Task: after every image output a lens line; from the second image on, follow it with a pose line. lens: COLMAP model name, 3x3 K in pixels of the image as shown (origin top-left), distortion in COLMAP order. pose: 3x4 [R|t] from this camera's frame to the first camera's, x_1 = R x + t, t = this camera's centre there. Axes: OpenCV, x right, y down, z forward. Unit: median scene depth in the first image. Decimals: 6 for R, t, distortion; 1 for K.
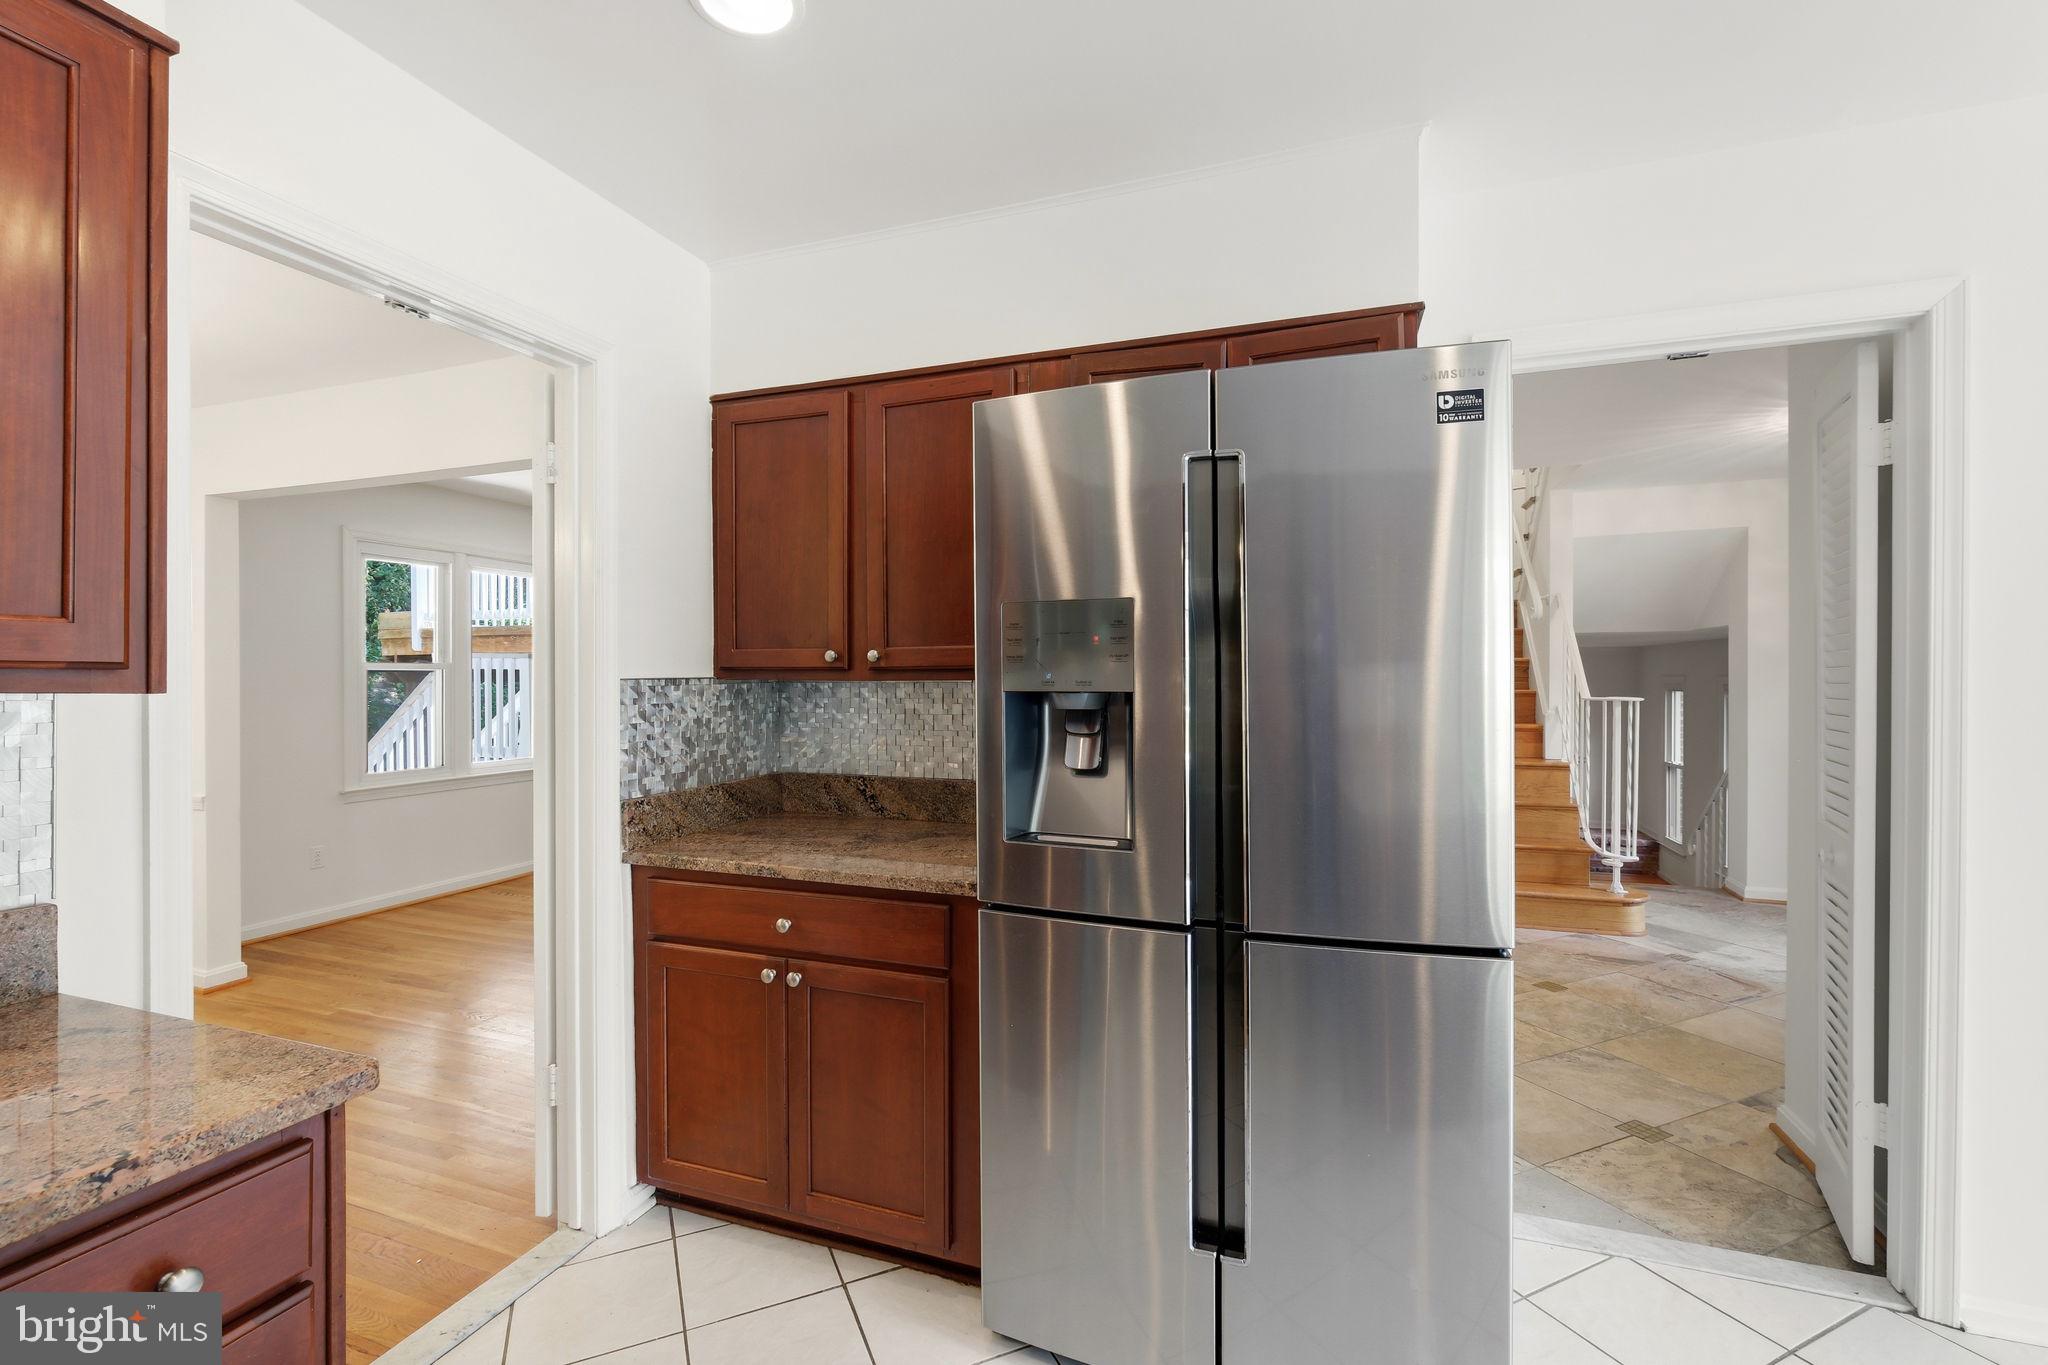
lens RADIAL K [[897.5, 0, 1019.1], [0, 897.5, 676.7], [0, 0, 1]] dist [-0.000088, 0.000063]
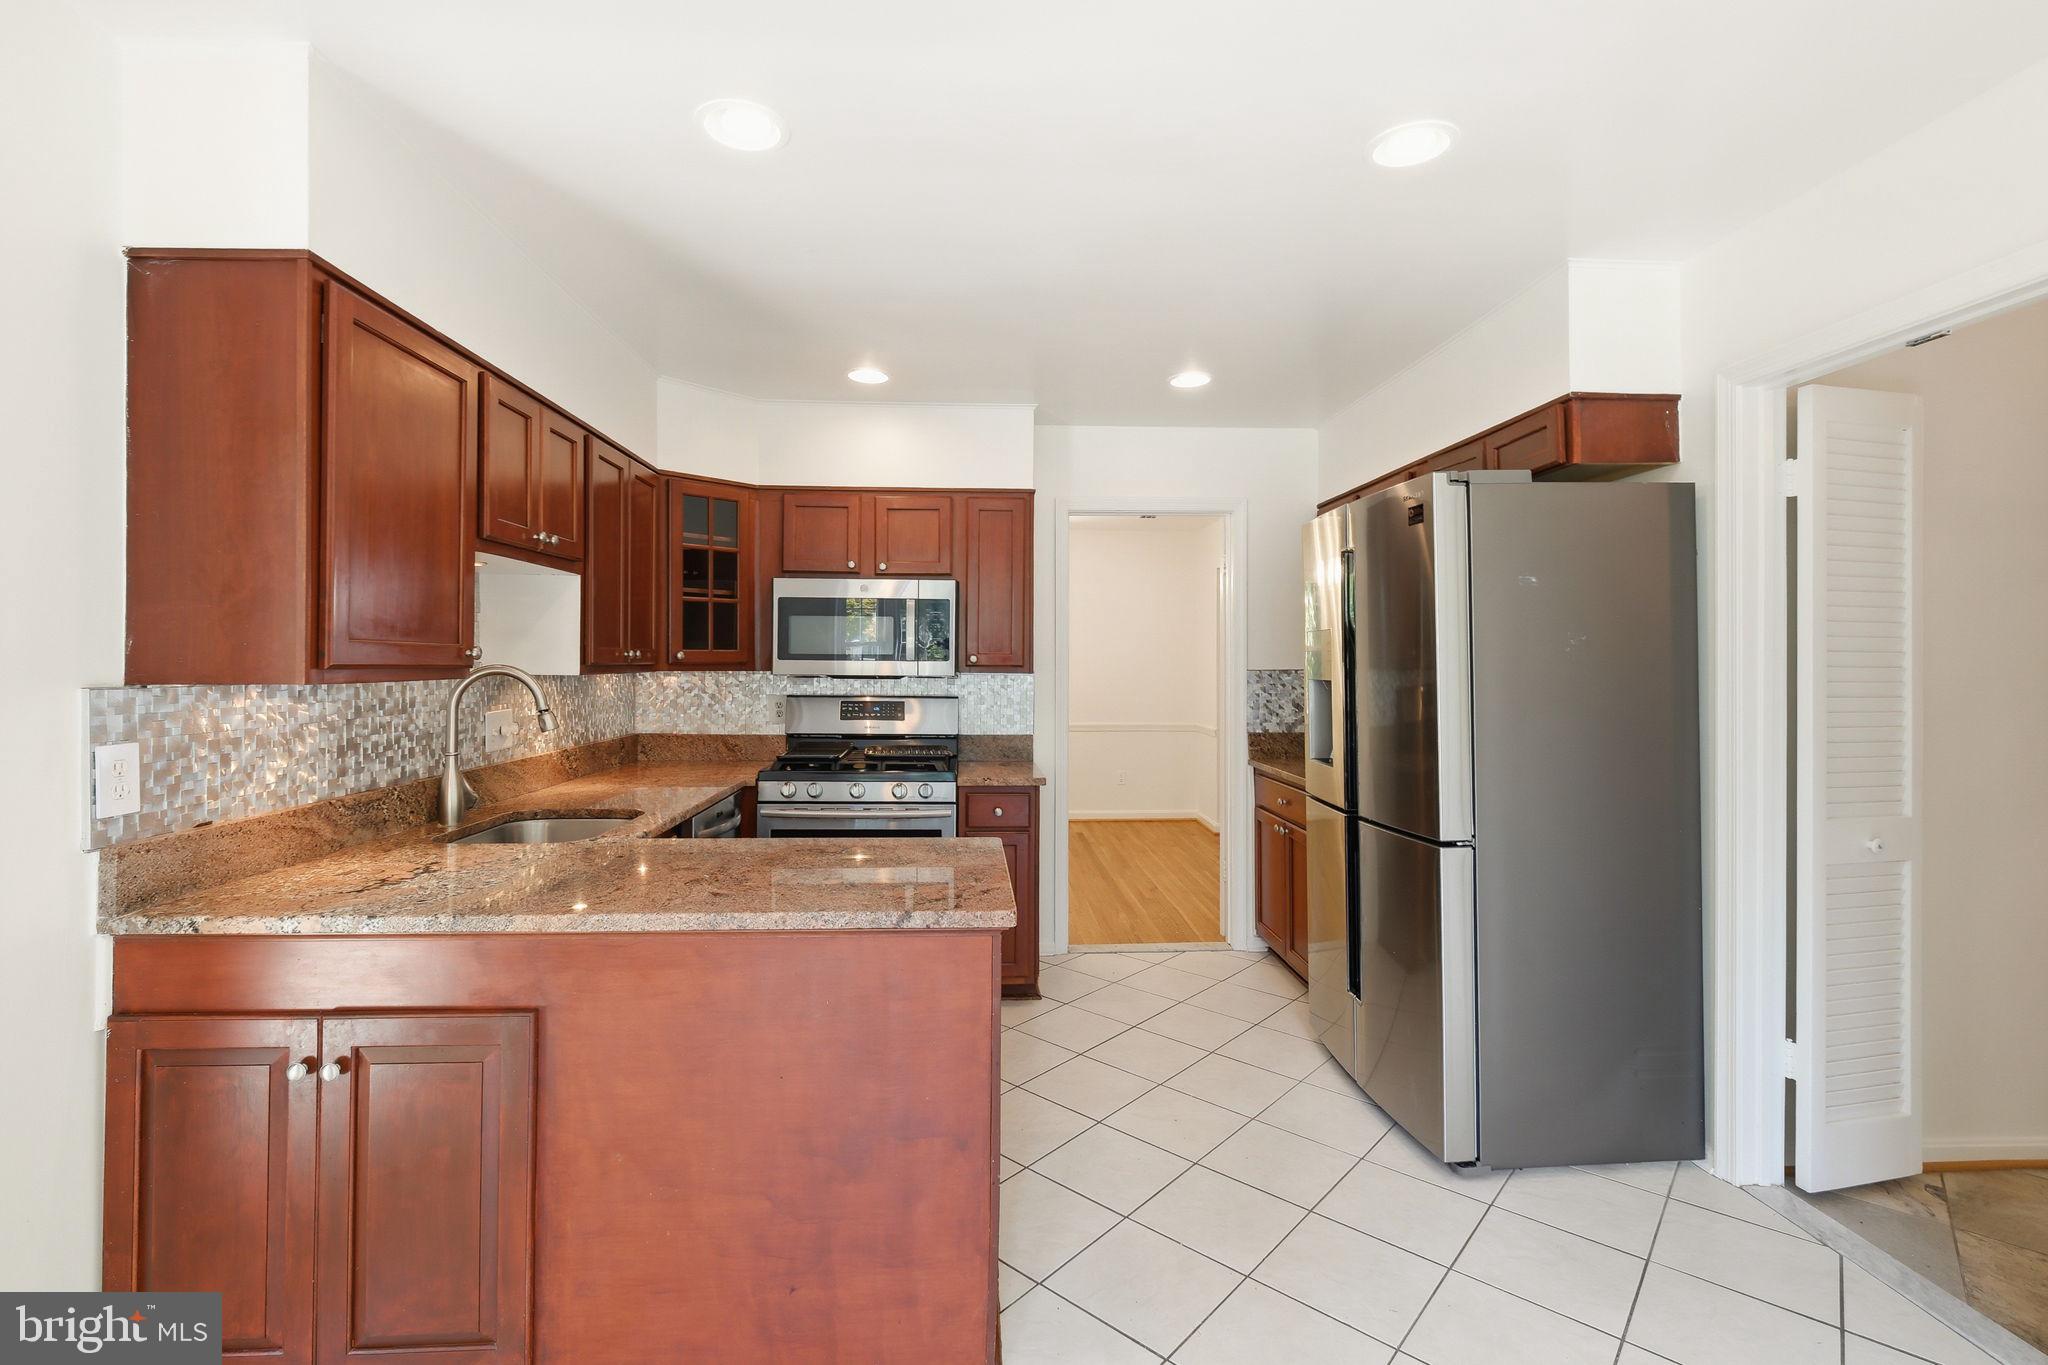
lens RADIAL K [[897.5, 0, 1019.1], [0, 897.5, 676.7], [0, 0, 1]] dist [-0.000088, 0.000063]
pose [[0.399916, 0.017987, -0.916375, 1.104125], [-0.003346, 0.999829, 0.018165, -0.016003], [0.916545, -0.004198, 0.399908, -0.224028]]
